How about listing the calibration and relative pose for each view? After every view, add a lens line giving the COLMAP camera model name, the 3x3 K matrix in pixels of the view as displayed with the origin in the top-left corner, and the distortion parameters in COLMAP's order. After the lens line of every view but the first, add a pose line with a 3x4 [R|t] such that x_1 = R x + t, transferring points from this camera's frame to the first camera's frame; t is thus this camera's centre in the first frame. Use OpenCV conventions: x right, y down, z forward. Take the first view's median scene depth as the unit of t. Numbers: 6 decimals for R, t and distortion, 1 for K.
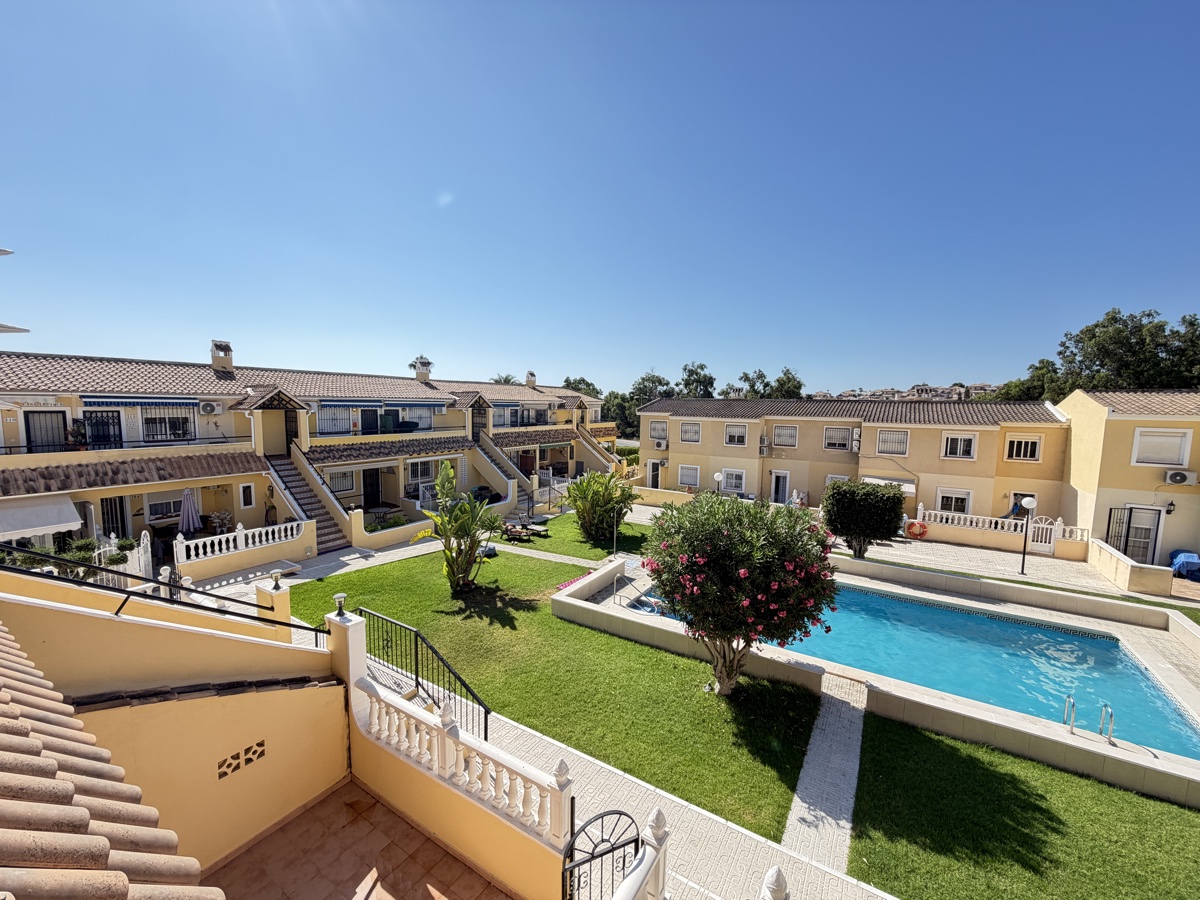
lens RADIAL K [[477.9, 0, 597.3], [0, 477.9, 451.2], [0, 0, 1]] dist [0.001062, -0.000429]
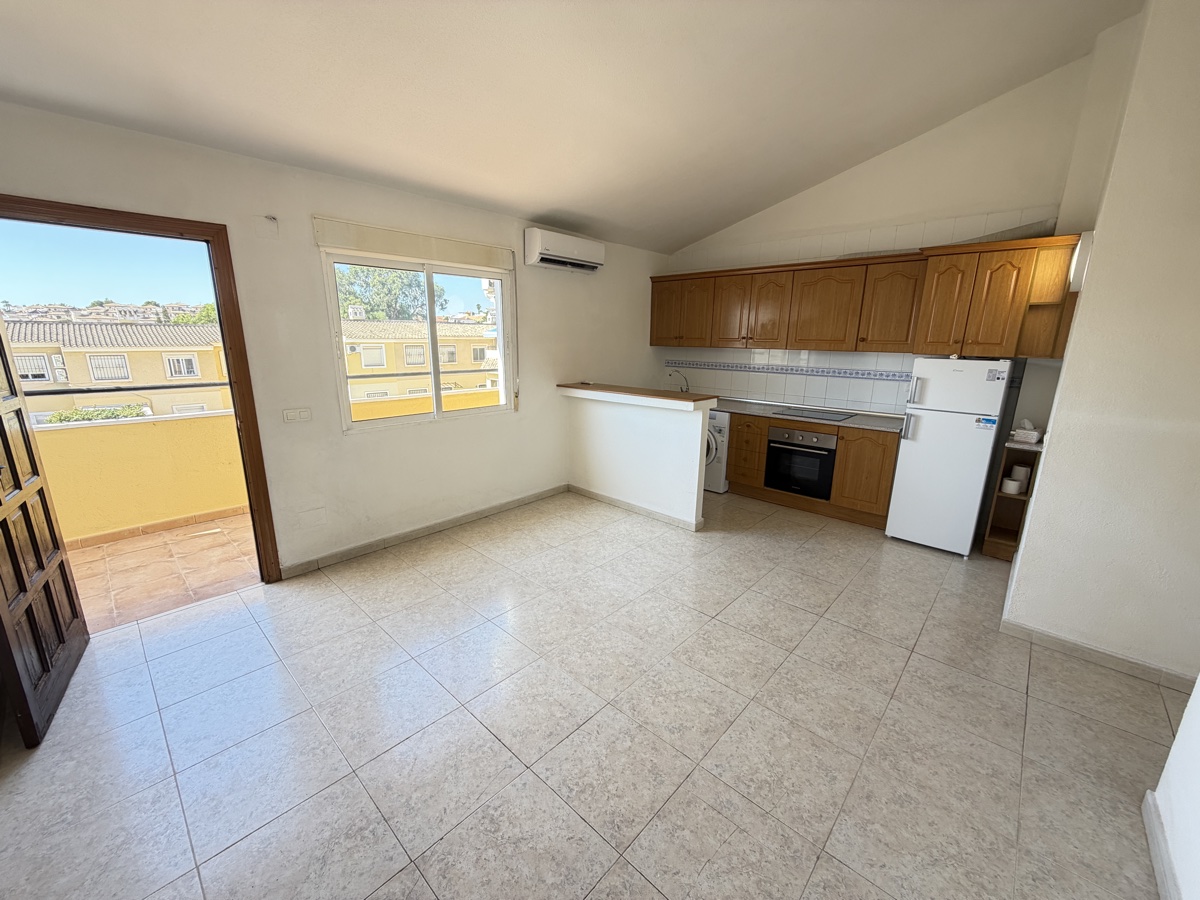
lens RADIAL K [[477.9, 0, 595.4], [0, 477.9, 450.0], [0, 0, 1]] dist [0.001062, -0.000429]
pose [[0.200002, -0.240935, 0.949710, -0.312410], [0.089720, 0.969725, 0.227119, 0.025623], [-0.975679, 0.039784, 0.215564, -0.344277]]
